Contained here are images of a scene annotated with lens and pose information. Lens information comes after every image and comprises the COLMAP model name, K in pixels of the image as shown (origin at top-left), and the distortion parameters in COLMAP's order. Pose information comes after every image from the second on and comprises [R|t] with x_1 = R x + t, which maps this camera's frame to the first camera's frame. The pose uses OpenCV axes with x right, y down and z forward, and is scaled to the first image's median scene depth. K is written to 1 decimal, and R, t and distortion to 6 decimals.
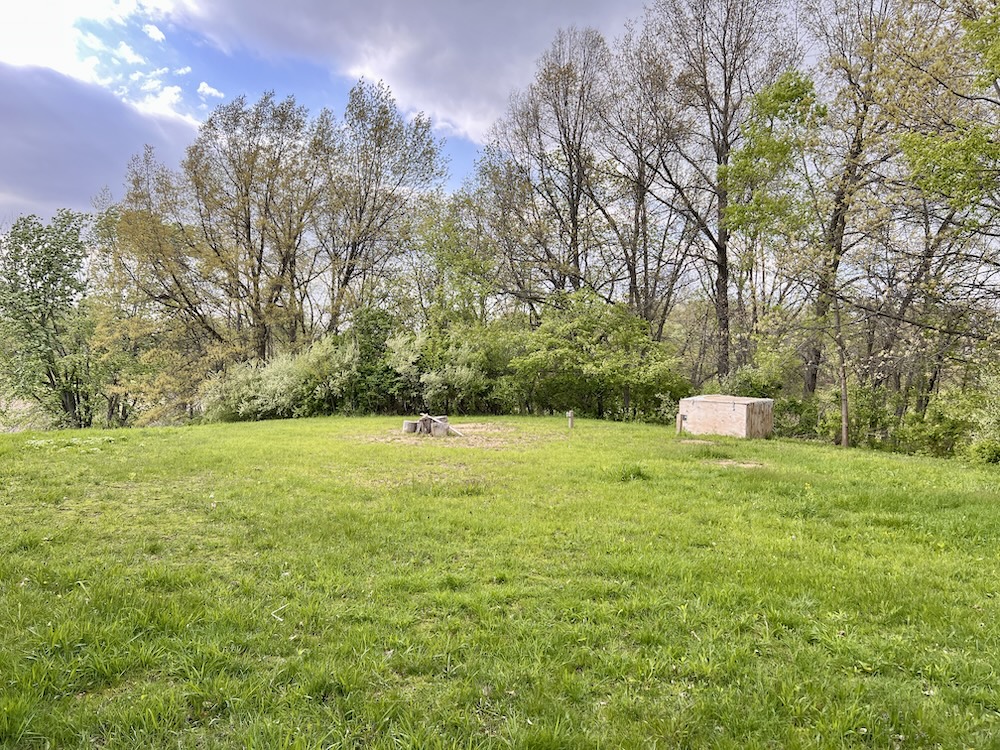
lens RADIAL K [[750.5, 0, 509.5], [0, 750.5, 382.6], [0, 0, 1]] dist [0.052083, -0.055066]
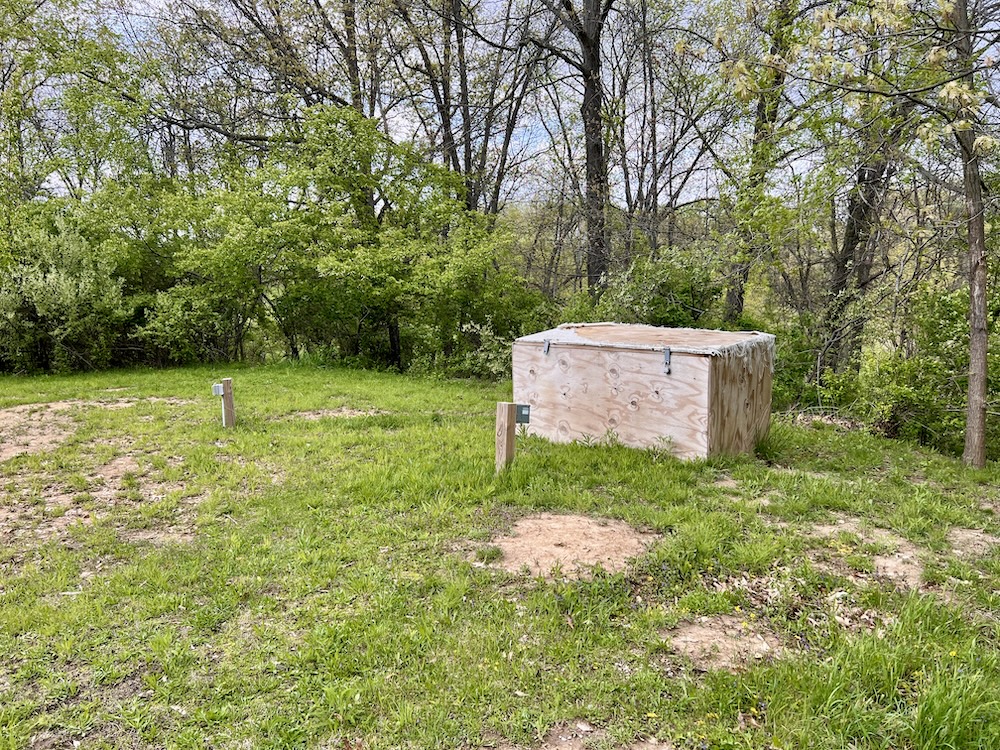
lens RADIAL K [[750.5, 0, 497.3], [0, 750.5, 377.6], [0, 0, 1]] dist [0.052083, -0.055066]
pose [[0.983420, -0.048868, 0.174635, 0.115503], [0.028747, 0.992840, 0.115939, -0.001580], [-0.179050, -0.108997, 0.977784, 0.480849]]
